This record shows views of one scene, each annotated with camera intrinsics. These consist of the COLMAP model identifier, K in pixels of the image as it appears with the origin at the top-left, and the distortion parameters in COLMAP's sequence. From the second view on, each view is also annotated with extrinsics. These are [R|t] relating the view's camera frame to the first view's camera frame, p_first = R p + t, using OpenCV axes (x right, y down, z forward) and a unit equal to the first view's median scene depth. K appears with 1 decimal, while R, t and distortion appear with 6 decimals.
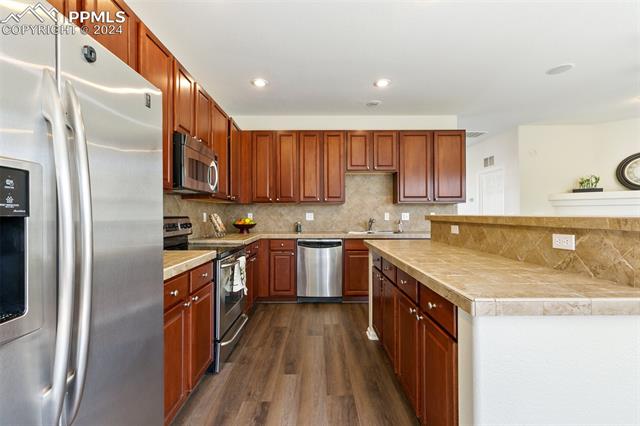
lens RADIAL K [[285.0, 0, 320.7], [0, 285.0, 213.6], [0, 0, 1]] dist [0.001448, -0.000999]
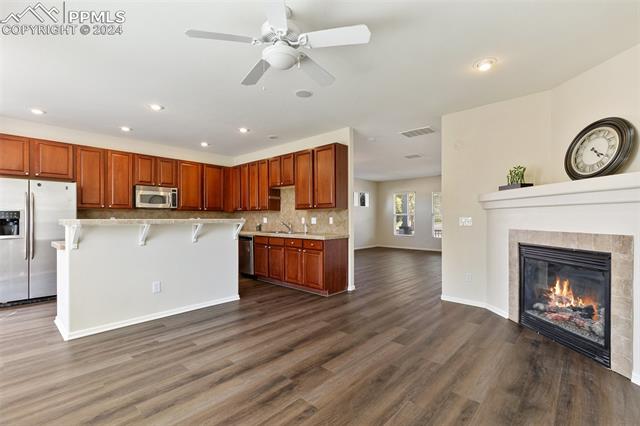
lens RADIAL K [[285.0, 0, 319.5], [0, 285.0, 218.8], [0, 0, 1]] dist [0.001448, -0.000999]
pose [[0.724660, 0.003690, -0.689097, 1.225560], [-0.001084, 0.999991, 0.004214, -0.002910], [0.689106, -0.002307, 0.724657, 0.162774]]
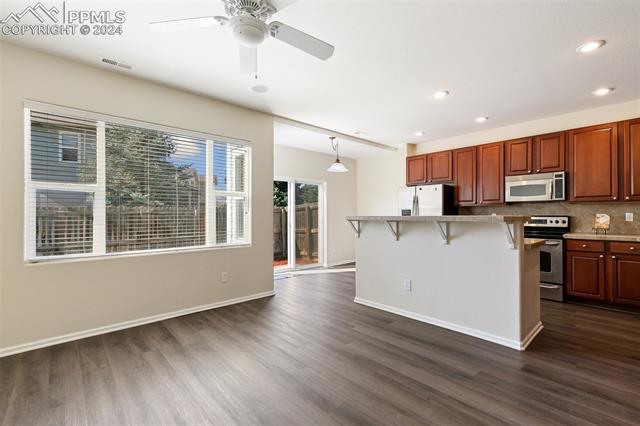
lens RADIAL K [[285.0, 0, 316.0], [0, 285.0, 213.2], [0, 0, 1]] dist [0.001448, -0.000999]
pose [[-0.756927, 0.001539, -0.653497, 1.042256], [0.006140, 0.999970, -0.004757, -0.002953], [0.653470, -0.007613, -0.756914, 0.882562]]
